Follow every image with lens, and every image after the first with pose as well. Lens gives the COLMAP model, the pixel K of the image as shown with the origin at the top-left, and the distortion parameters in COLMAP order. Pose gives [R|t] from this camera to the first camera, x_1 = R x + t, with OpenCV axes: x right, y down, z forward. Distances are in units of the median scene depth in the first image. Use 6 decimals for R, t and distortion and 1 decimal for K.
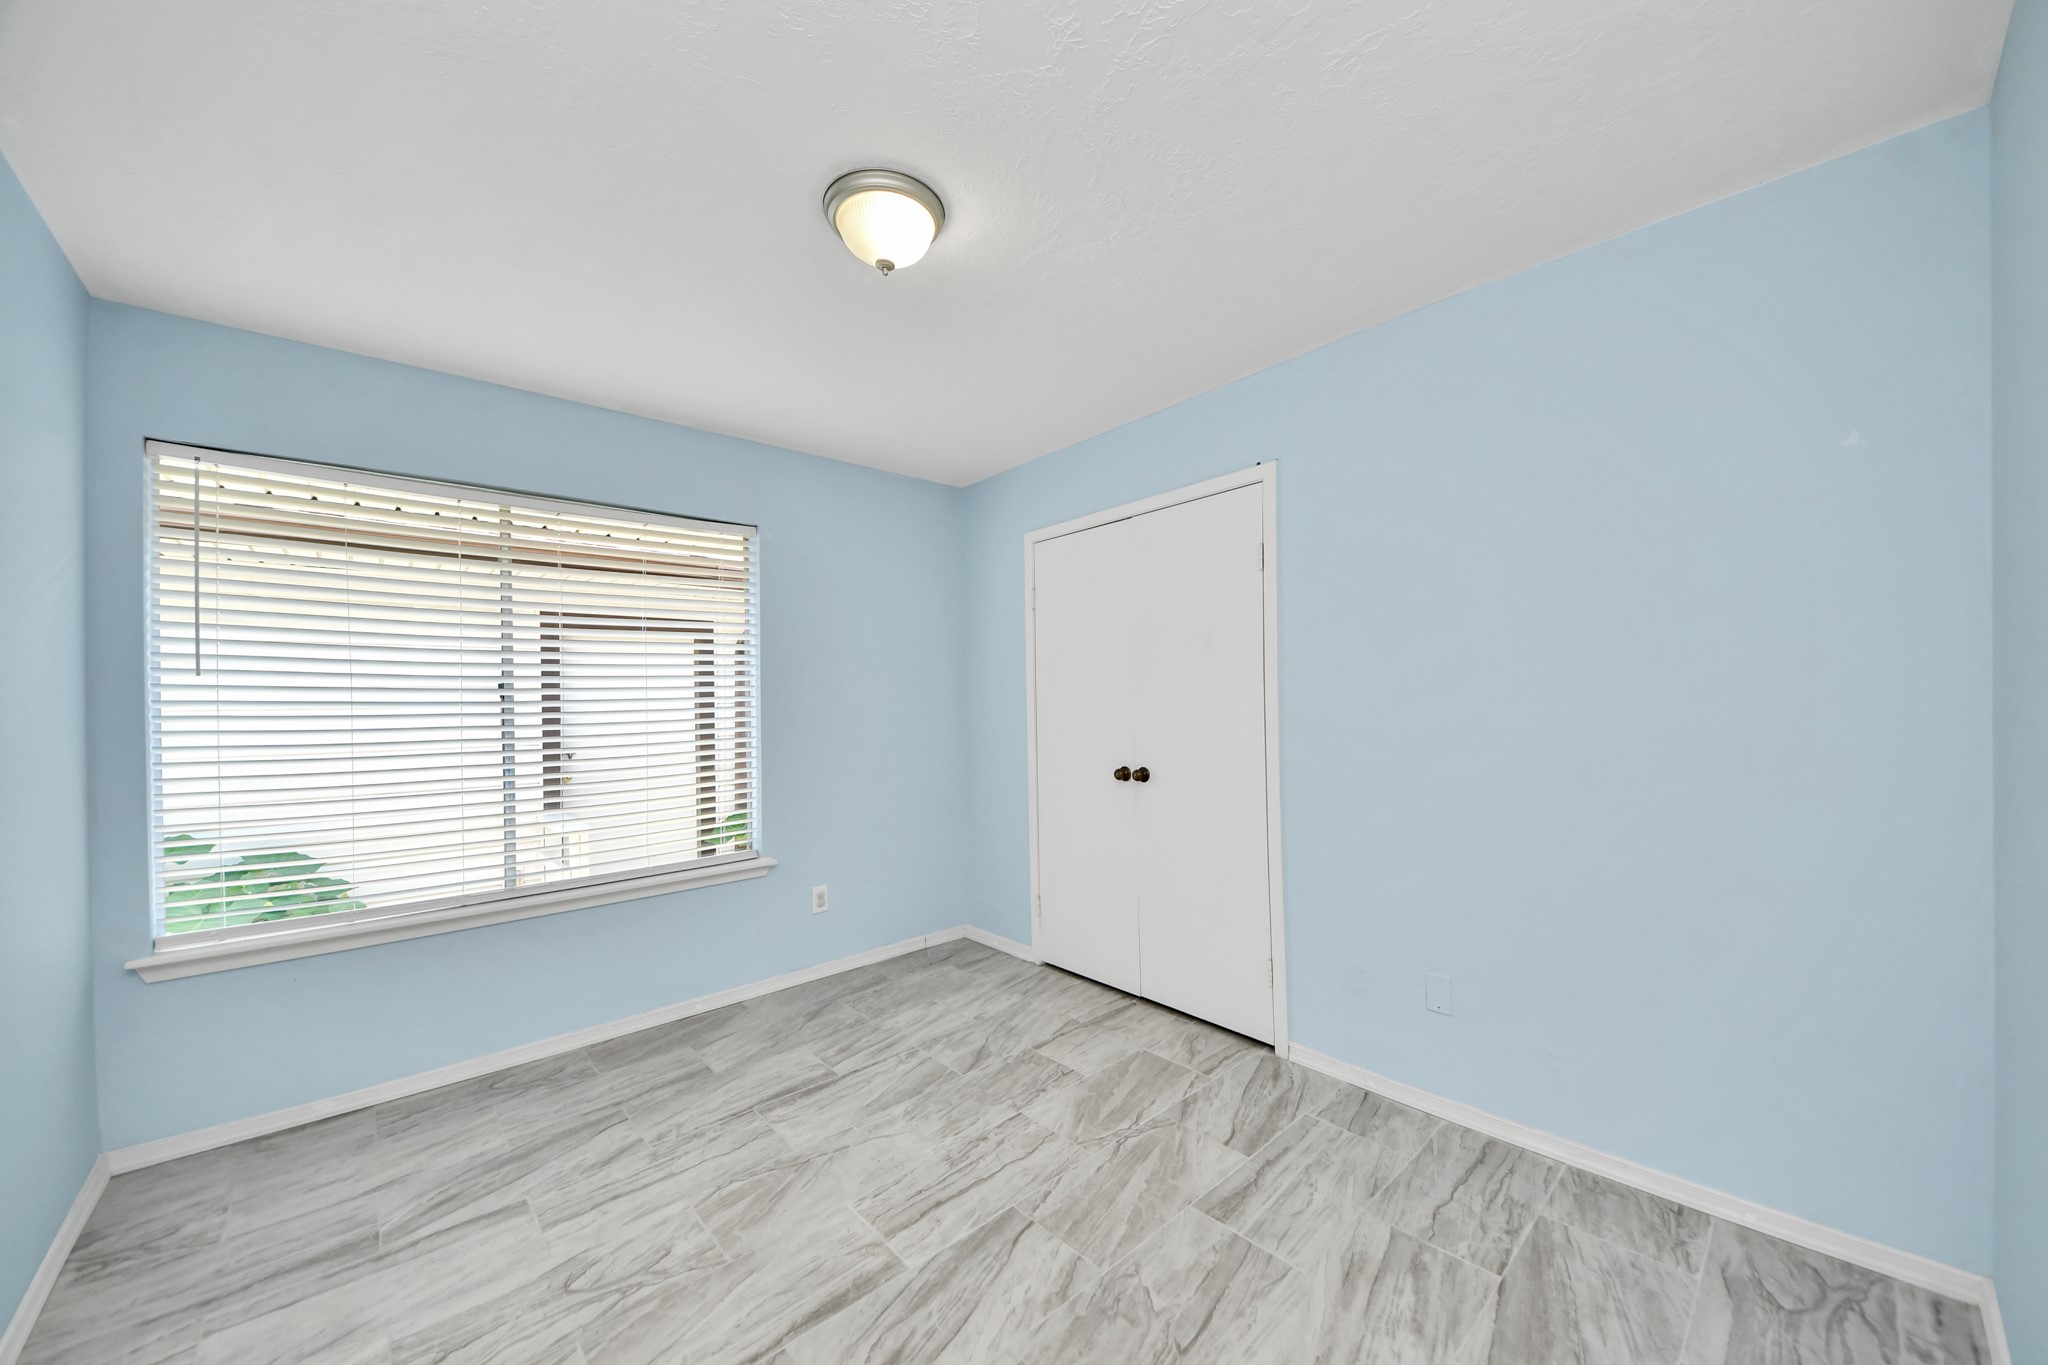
lens RADIAL K [[737.0, 0, 998.3], [0, 737.0, 696.5], [0, 0, 1]] dist [0.028535, -0.021682]
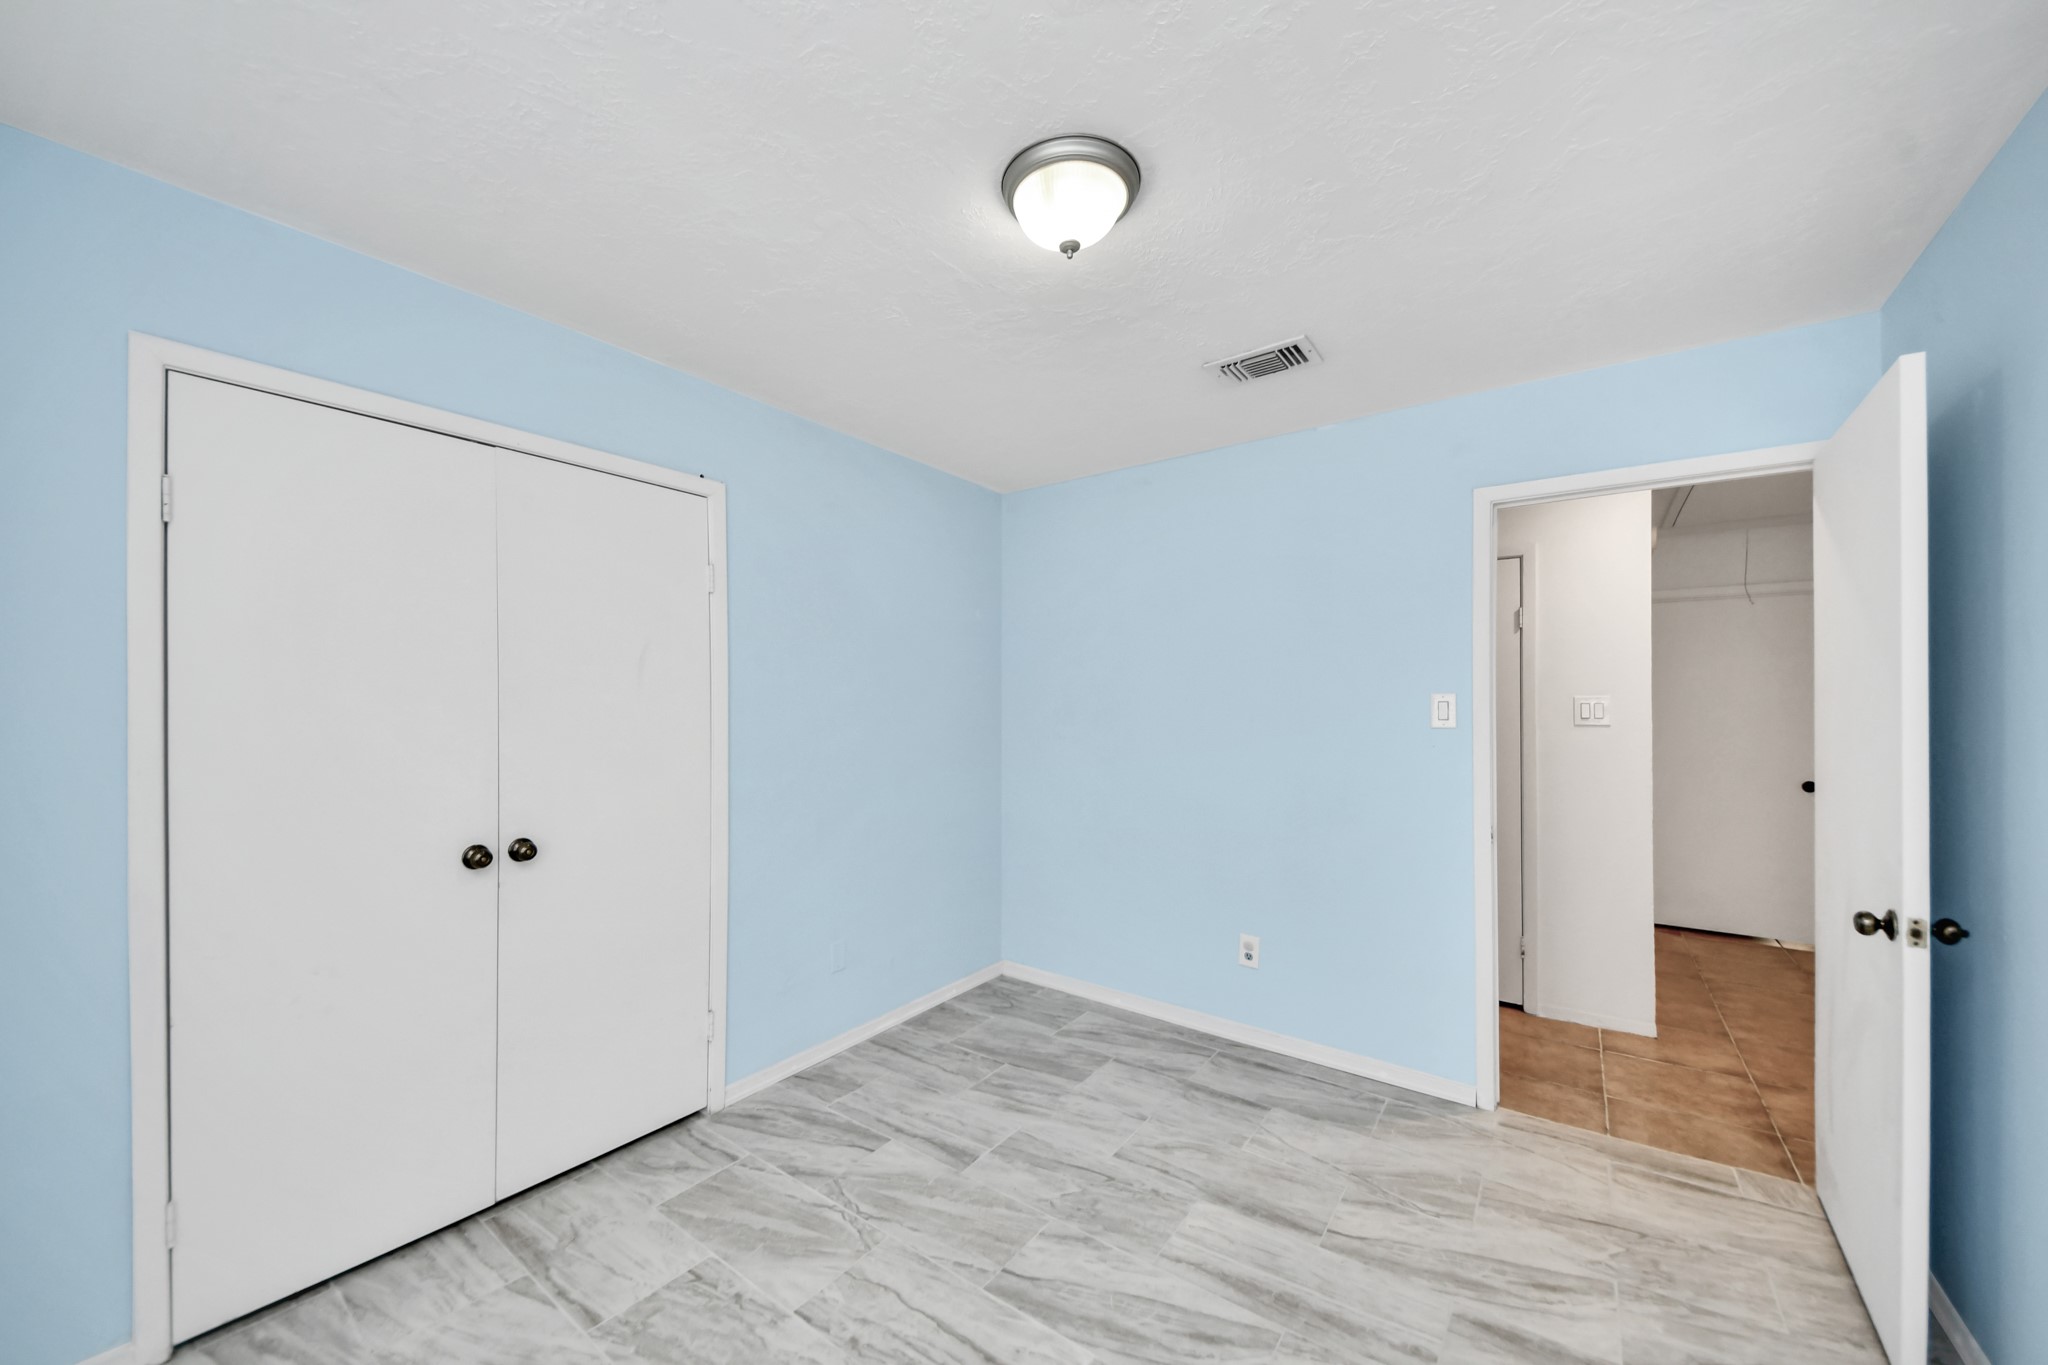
lens RADIAL K [[759.0, 0, 1046.1], [0, 759.0, 673.2], [0, 0, 1]] dist [0.023991, -0.018164]
pose [[-0.216014, 0.045059, 0.975350, -0.860133], [0.012887, 0.998979, -0.043297, -0.024423], [-0.976305, 0.003217, -0.216374, 1.022138]]
